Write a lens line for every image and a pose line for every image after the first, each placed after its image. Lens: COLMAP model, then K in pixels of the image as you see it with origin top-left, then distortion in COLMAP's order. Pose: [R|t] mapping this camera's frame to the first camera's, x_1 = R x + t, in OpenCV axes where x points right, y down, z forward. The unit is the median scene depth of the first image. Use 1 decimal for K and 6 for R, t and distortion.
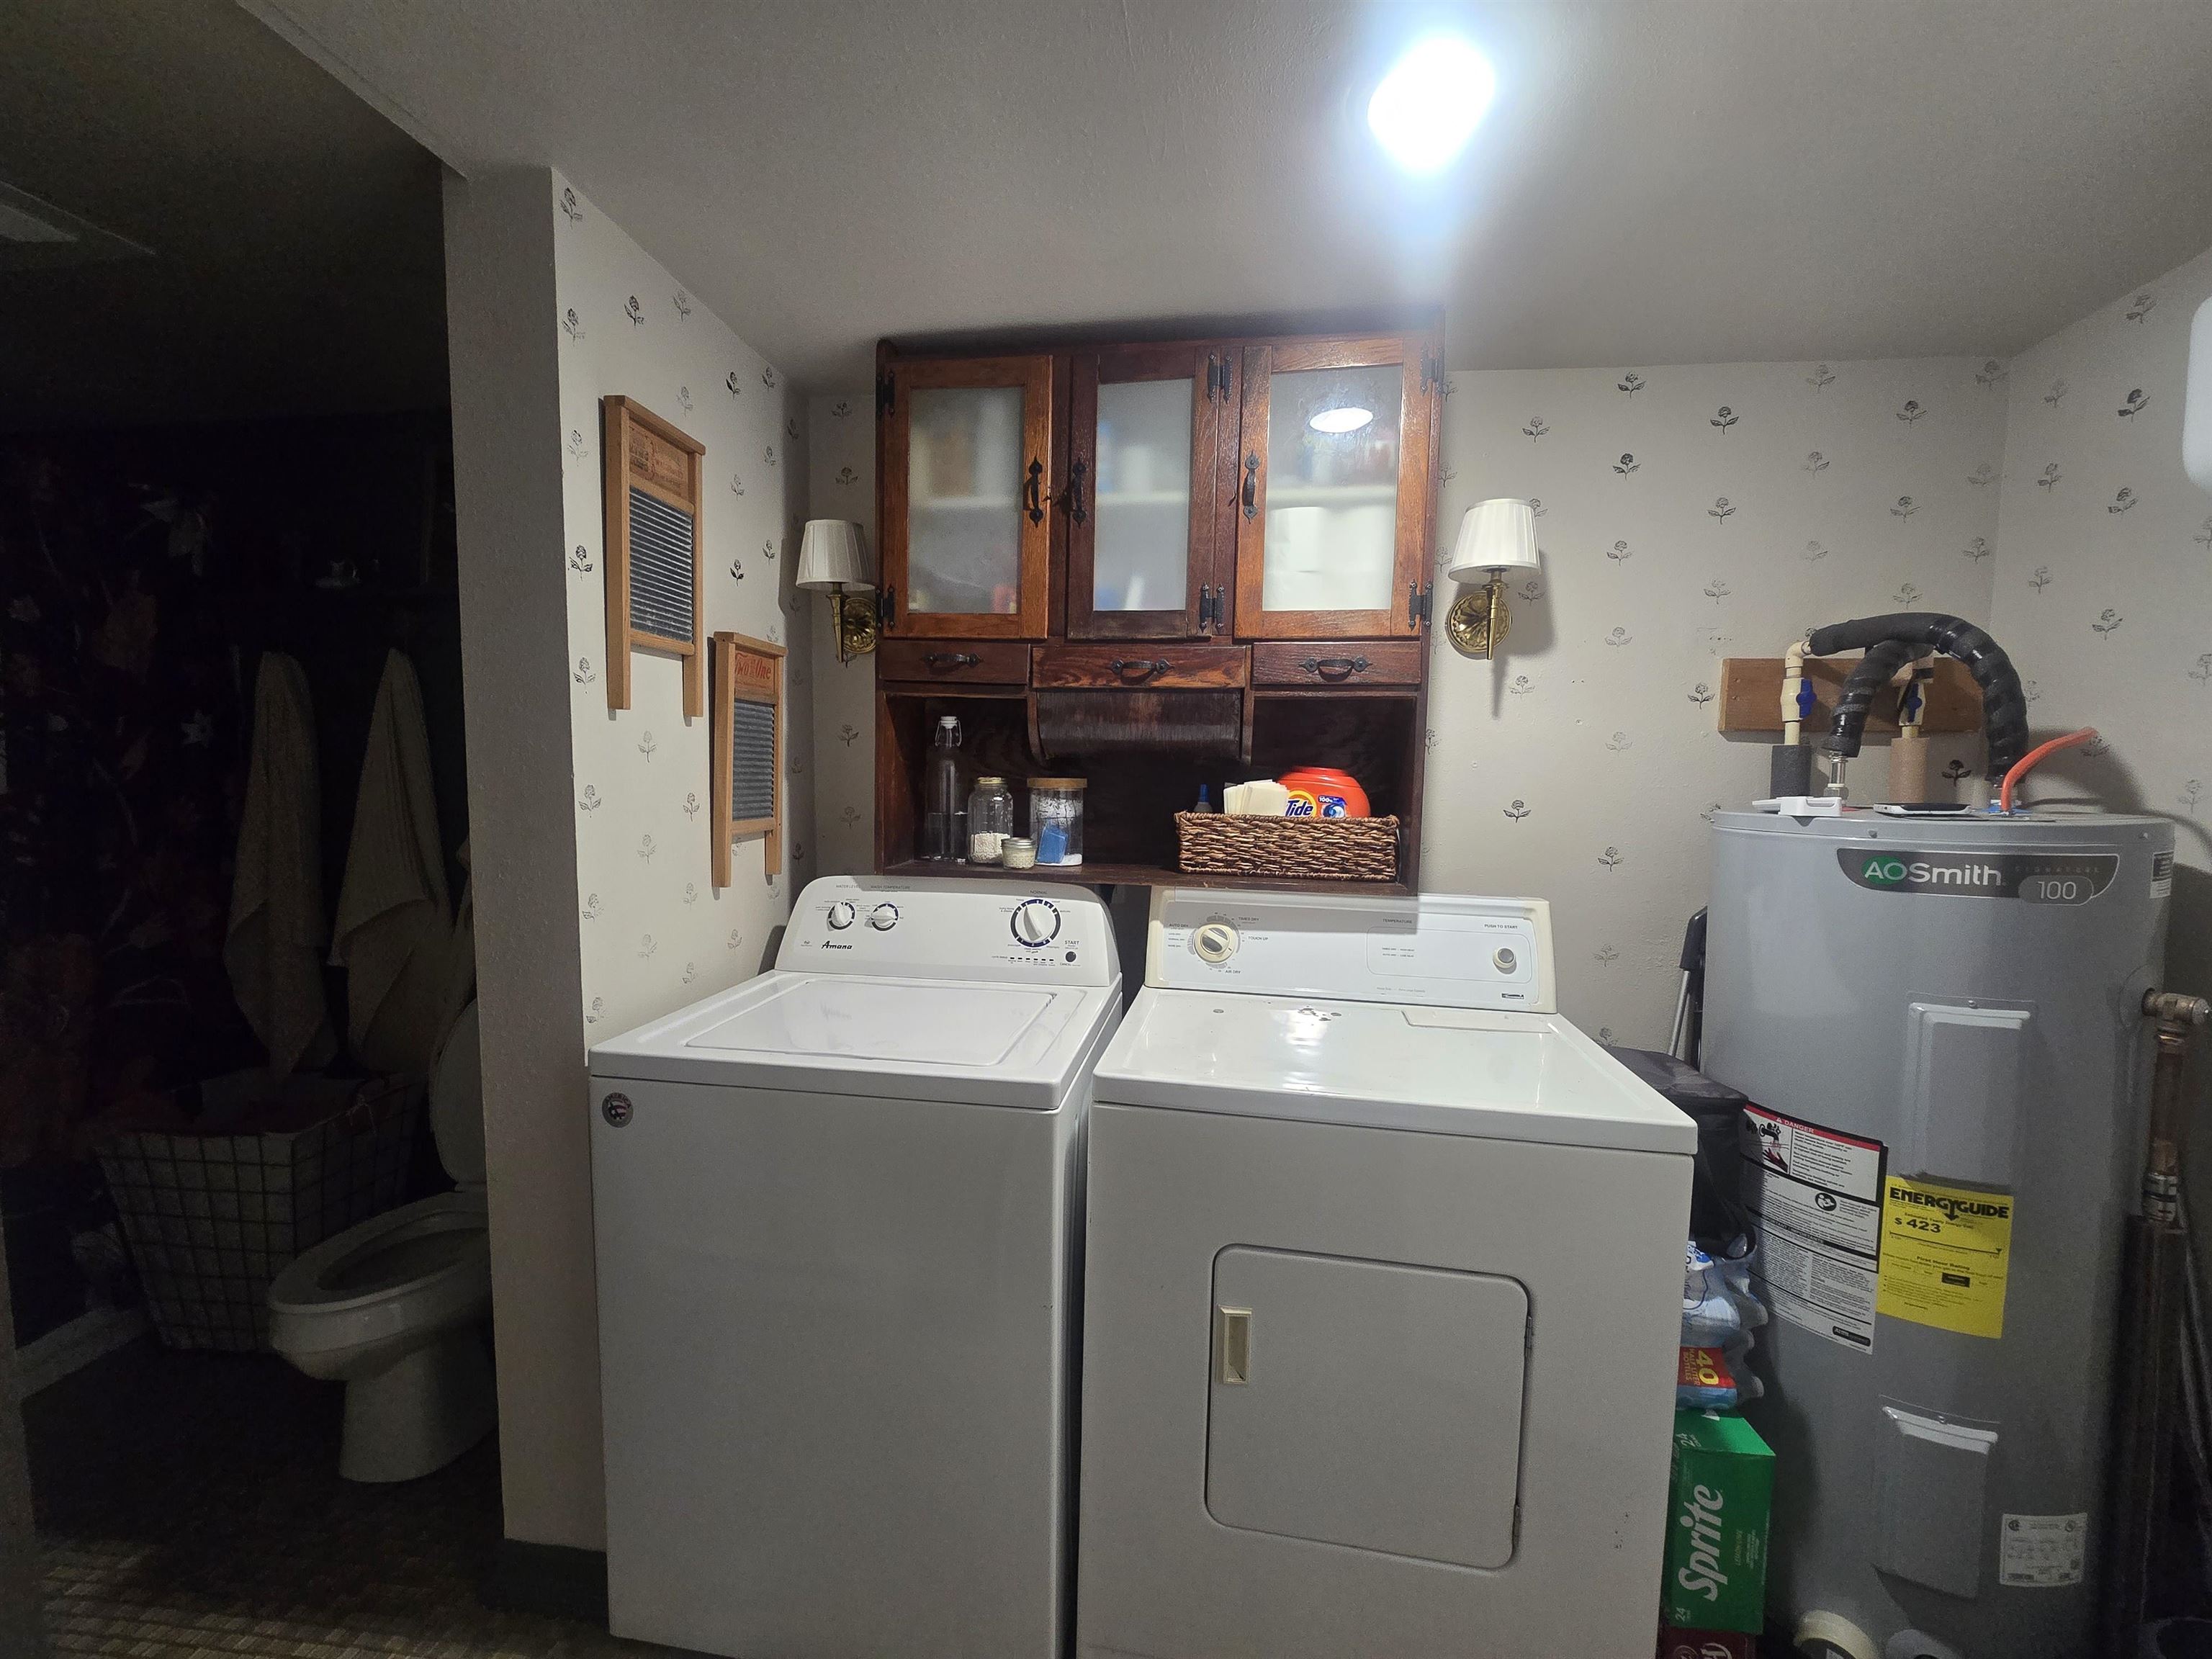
lens RADIAL K [[905.2, 0, 1098.6], [0, 905.2, 837.4], [0, 0, 1]] dist [-0.006085, 0.000499]
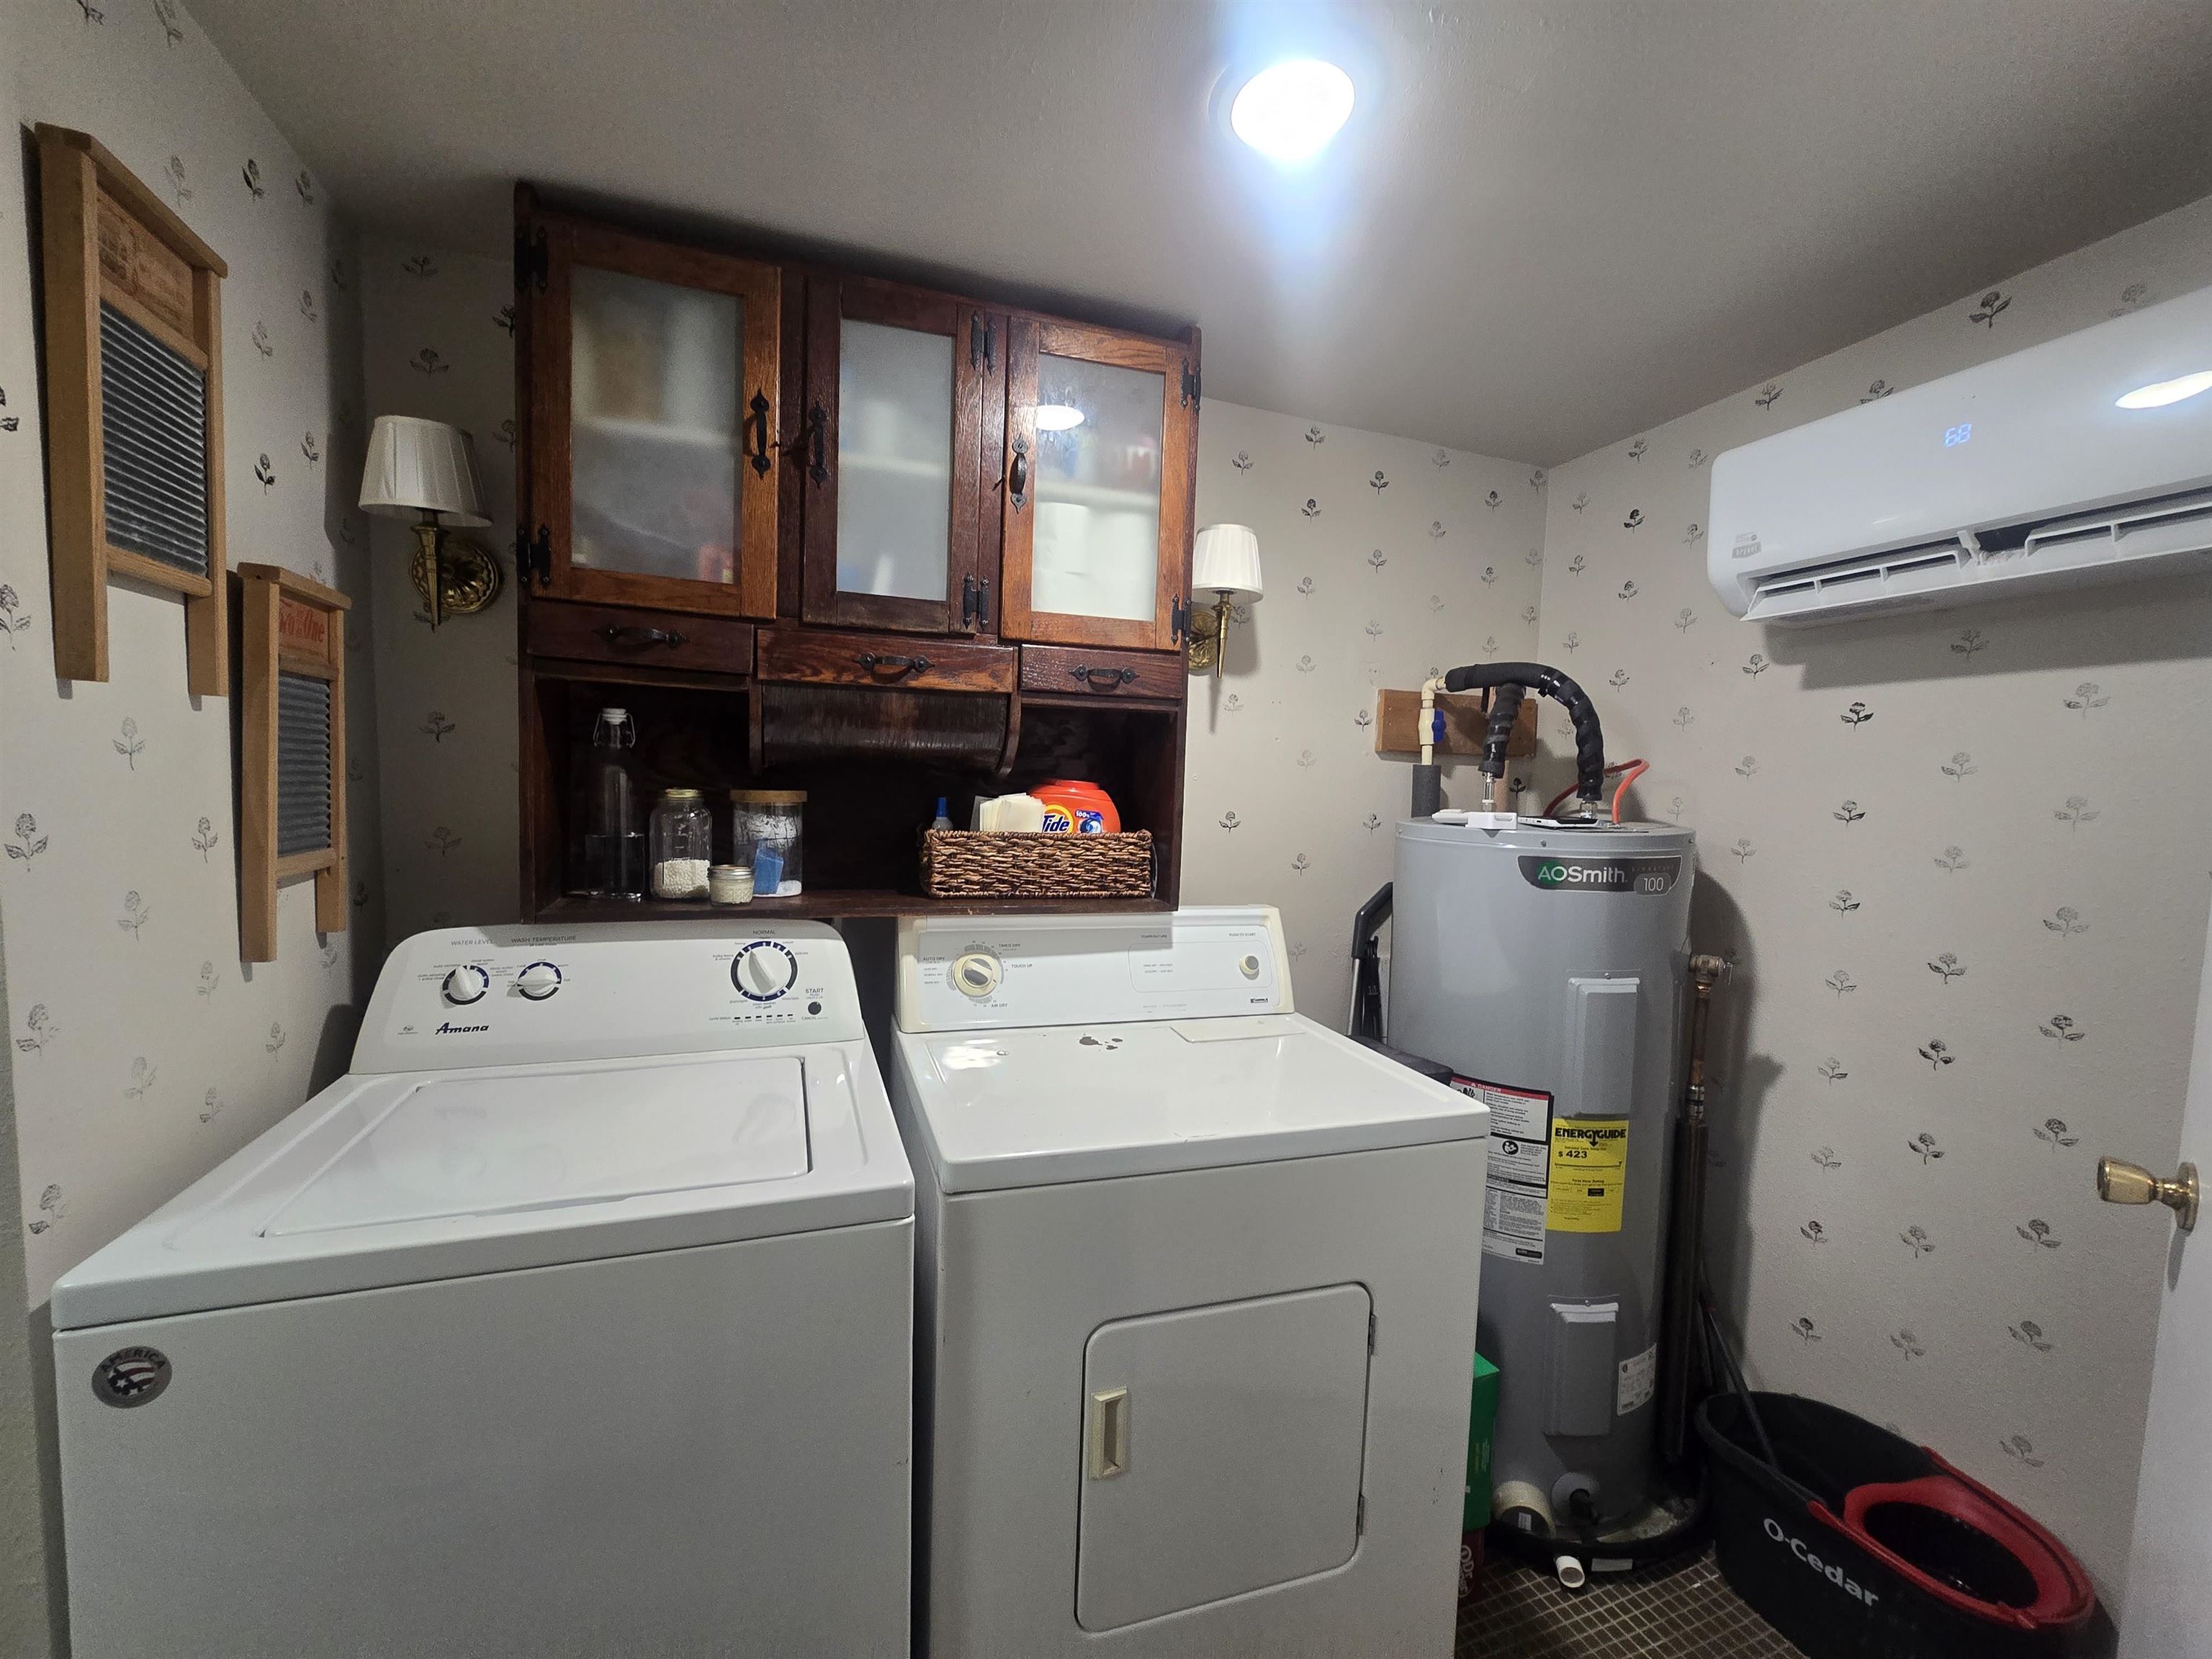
lens RADIAL K [[905.2, 0, 1100.2], [0, 905.2, 839.4], [0, 0, 1]] dist [-0.006085, 0.000499]
pose [[0.880549, -0.024044, 0.473345, -0.194350], [0.019877, 0.999707, 0.013804, -0.029634], [-0.473538, -0.002746, 0.880769, 0.155405]]
